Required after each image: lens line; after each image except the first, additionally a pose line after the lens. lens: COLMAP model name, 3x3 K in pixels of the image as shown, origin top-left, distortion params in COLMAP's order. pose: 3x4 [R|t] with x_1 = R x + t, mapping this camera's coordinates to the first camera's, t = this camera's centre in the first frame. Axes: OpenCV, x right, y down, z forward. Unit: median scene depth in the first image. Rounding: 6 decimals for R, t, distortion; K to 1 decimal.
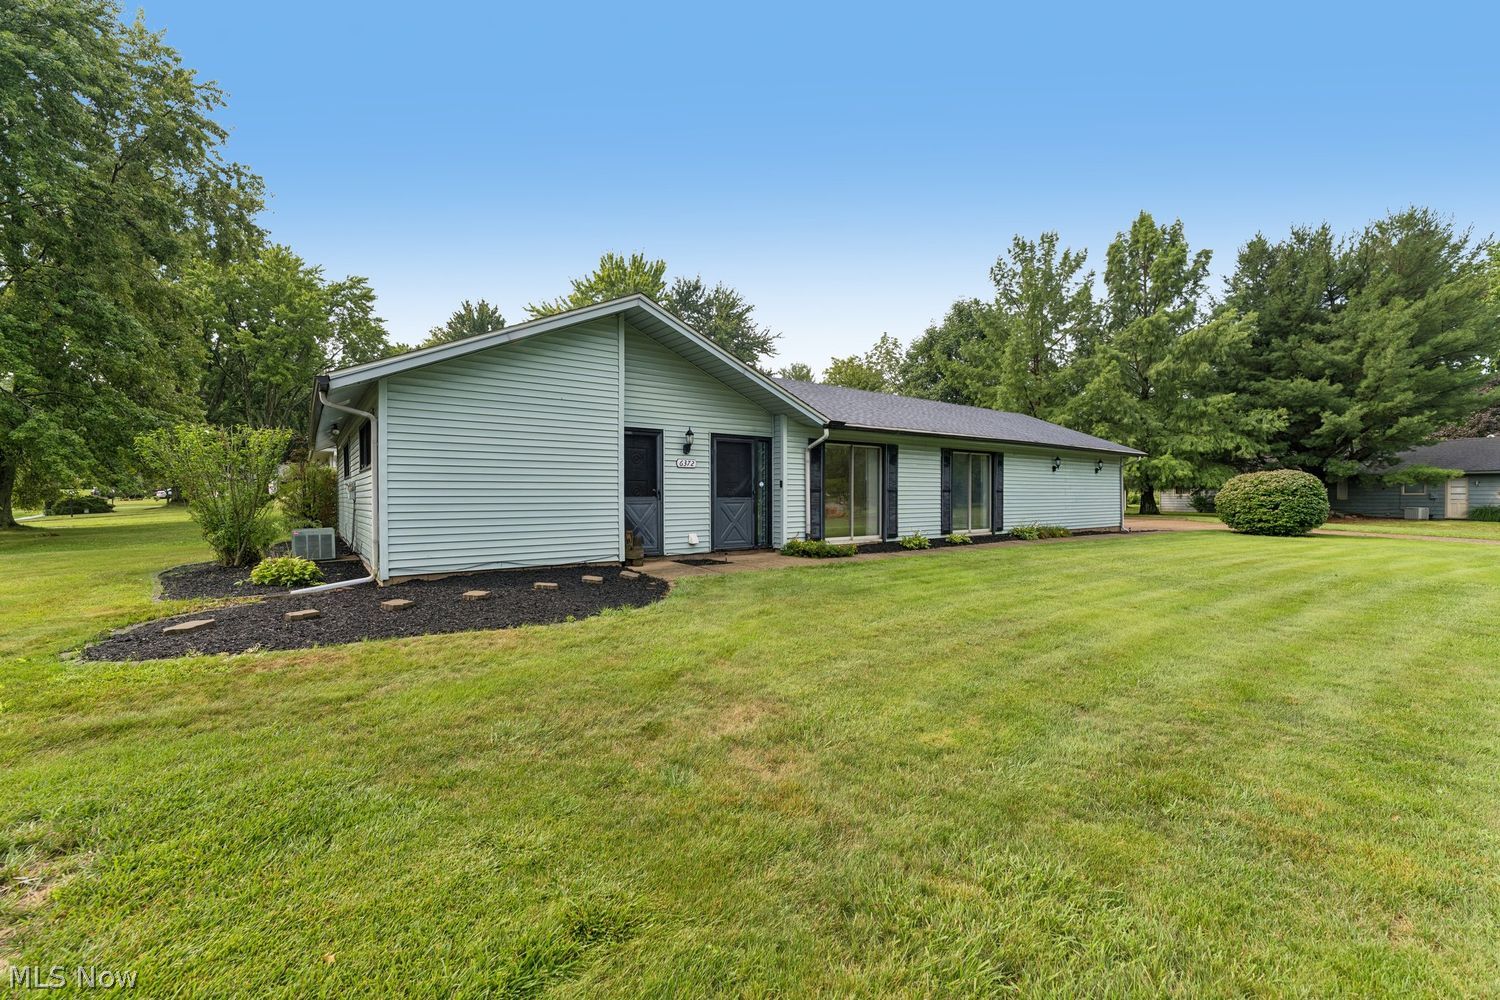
lens RADIAL K [[605.6, 0, 747.3], [0, 605.6, 491.6], [0, 0, 1]] dist [-0.001953, -0.000696]
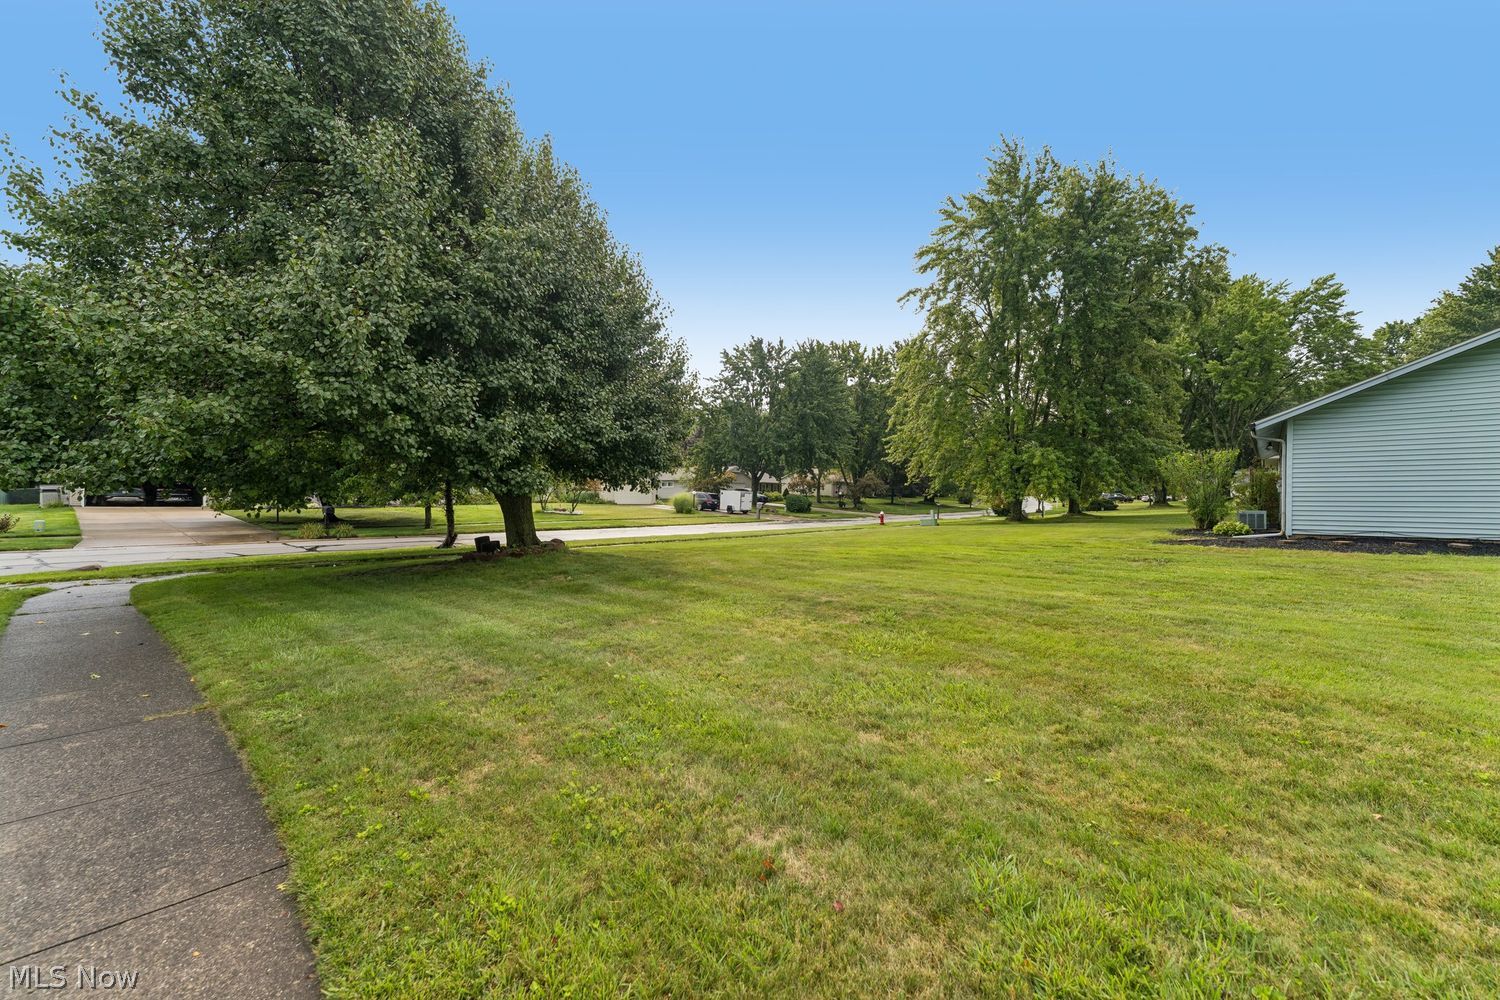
lens RADIAL K [[601.2, 0, 739.5], [0, 601.2, 515.3], [0, 0, 1]] dist [-0.002485, -0.000430]
pose [[0.211082, 0.026106, -0.977120, 0.151379], [0.002276, 0.999627, 0.027199, 0.007951], [0.977466, -0.007965, 0.210944, -0.182375]]
